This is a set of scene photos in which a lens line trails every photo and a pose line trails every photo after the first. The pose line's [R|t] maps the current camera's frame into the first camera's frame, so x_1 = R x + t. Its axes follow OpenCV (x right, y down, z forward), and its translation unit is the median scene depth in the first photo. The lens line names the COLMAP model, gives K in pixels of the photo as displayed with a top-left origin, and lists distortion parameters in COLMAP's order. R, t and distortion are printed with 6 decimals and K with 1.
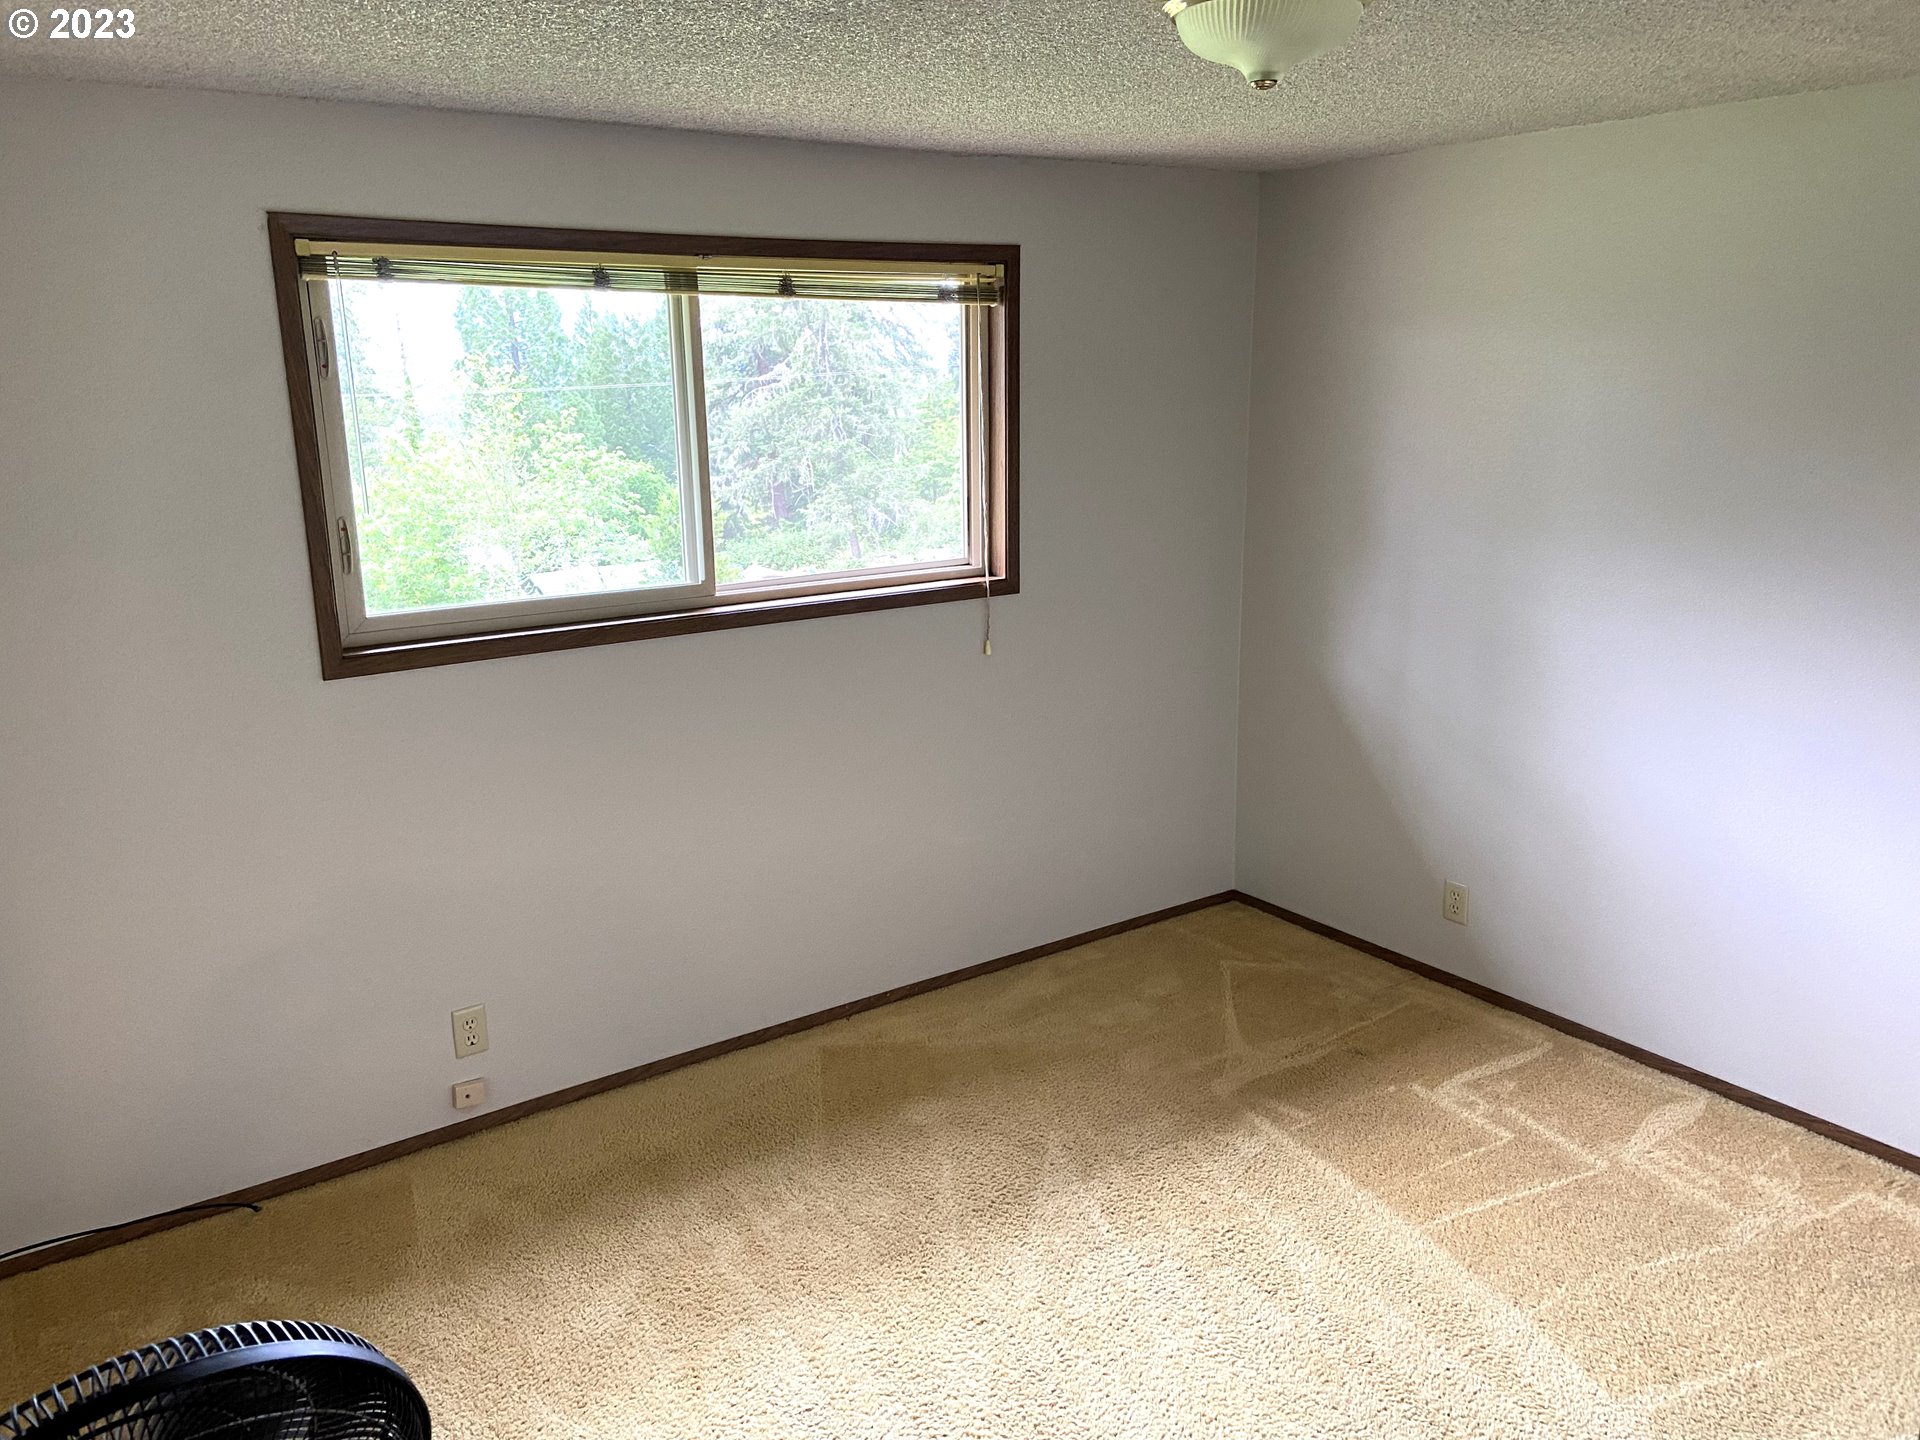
lens RADIAL K [[1435.8, 0, 952.7], [0, 1435.8, 693.9], [0, 0, 1]] dist [0.114622, -0.147155]
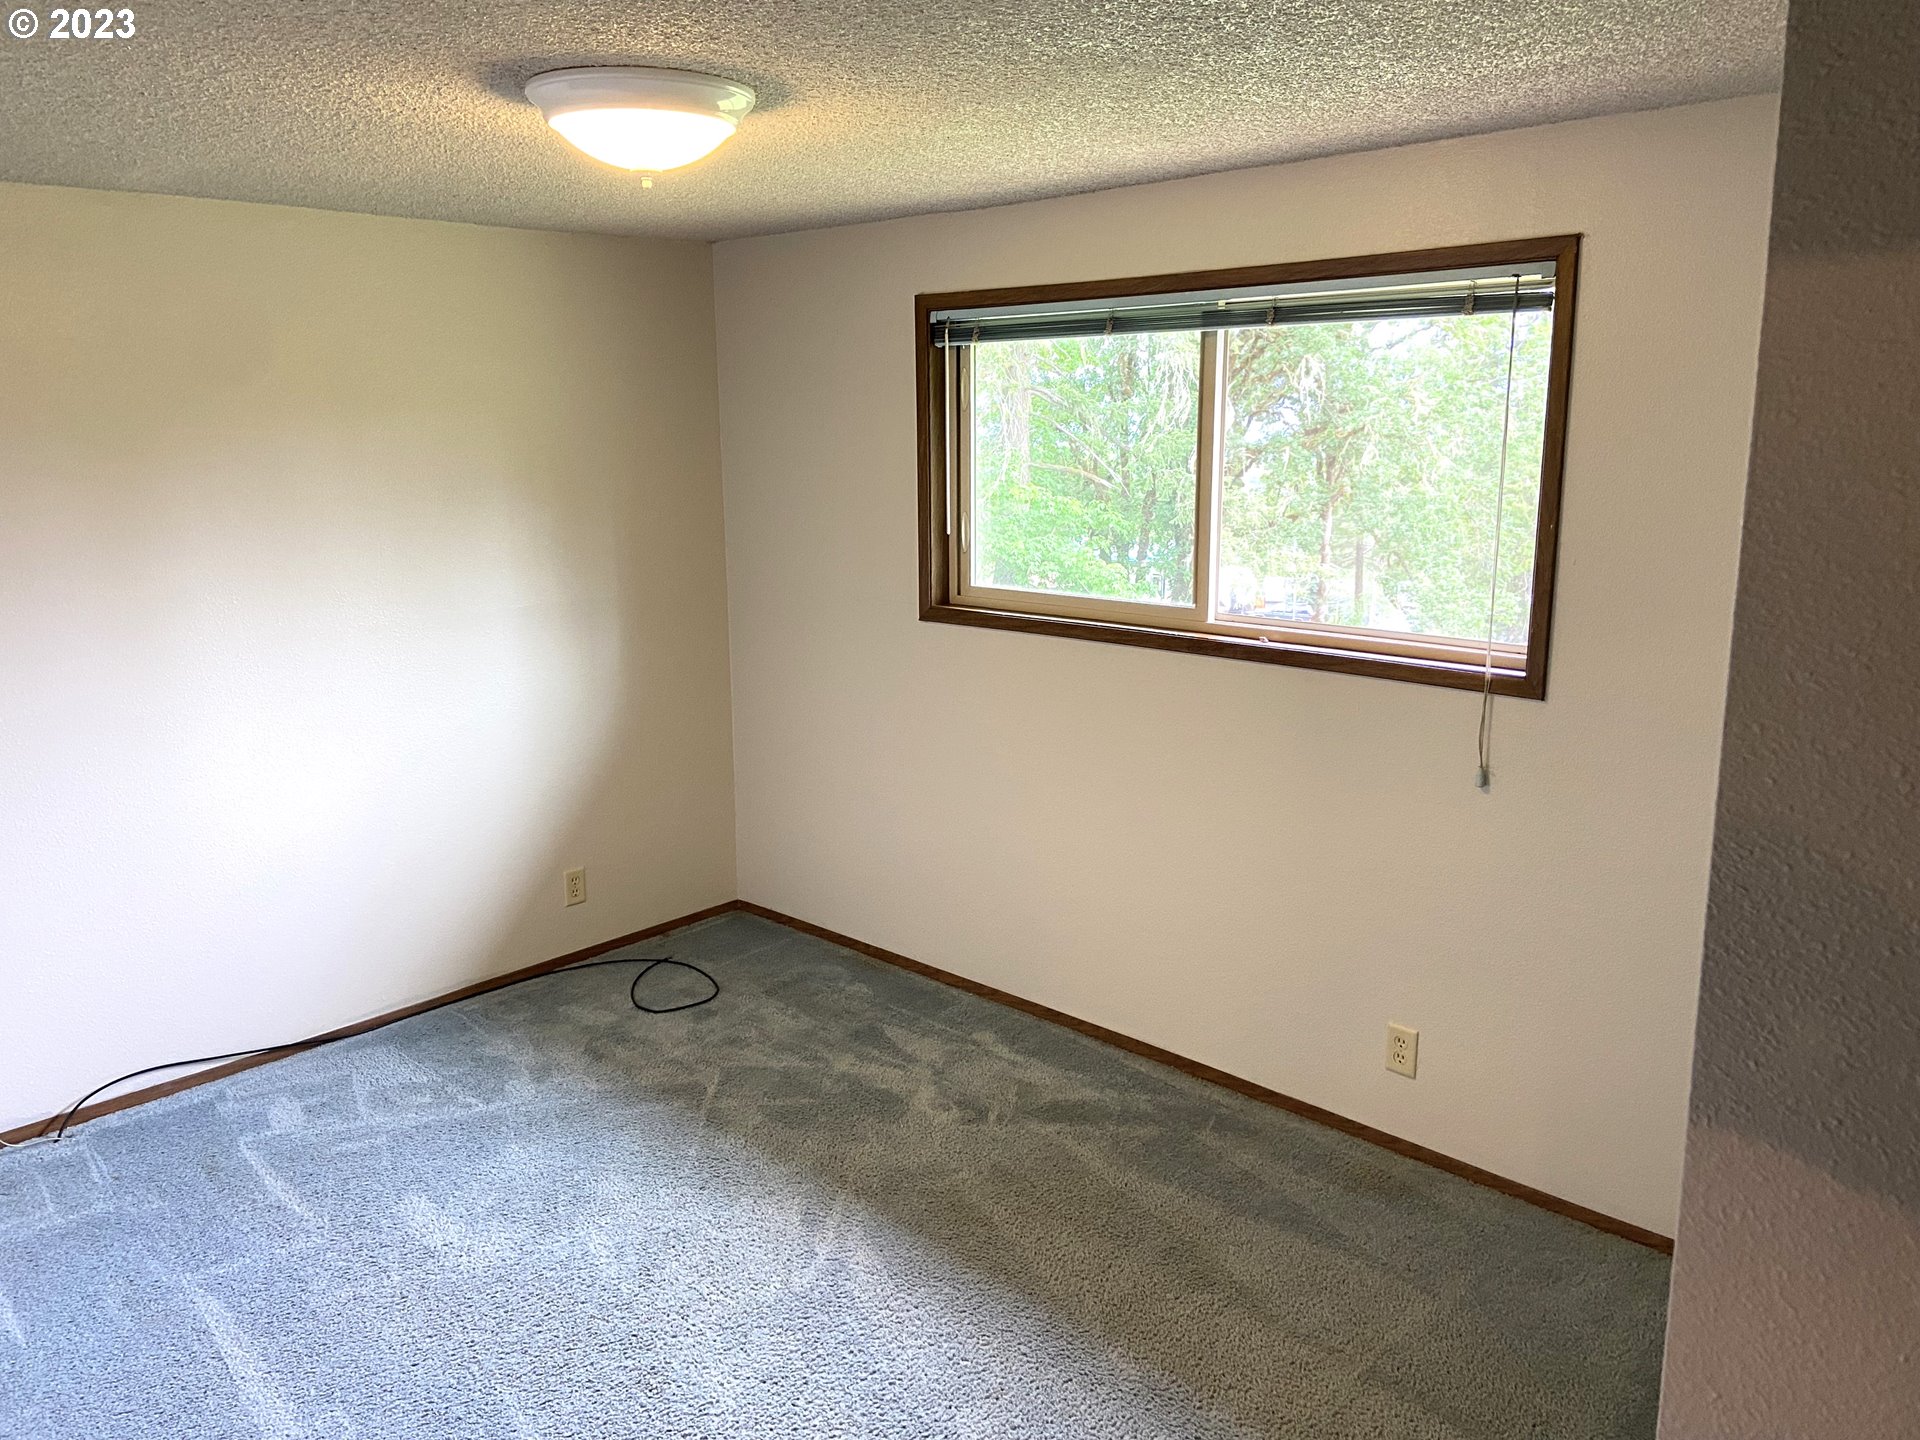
lens RADIAL K [[1435.8, 0, 952.7], [0, 1435.8, 693.9], [0, 0, 1]] dist [0.114622, -0.147155]
pose [[0.200708, 0.198265, -0.959379, 0.806576], [-0.218300, 0.963735, 0.153495, -0.140218], [0.955019, 0.178625, 0.236711, 0.609728]]
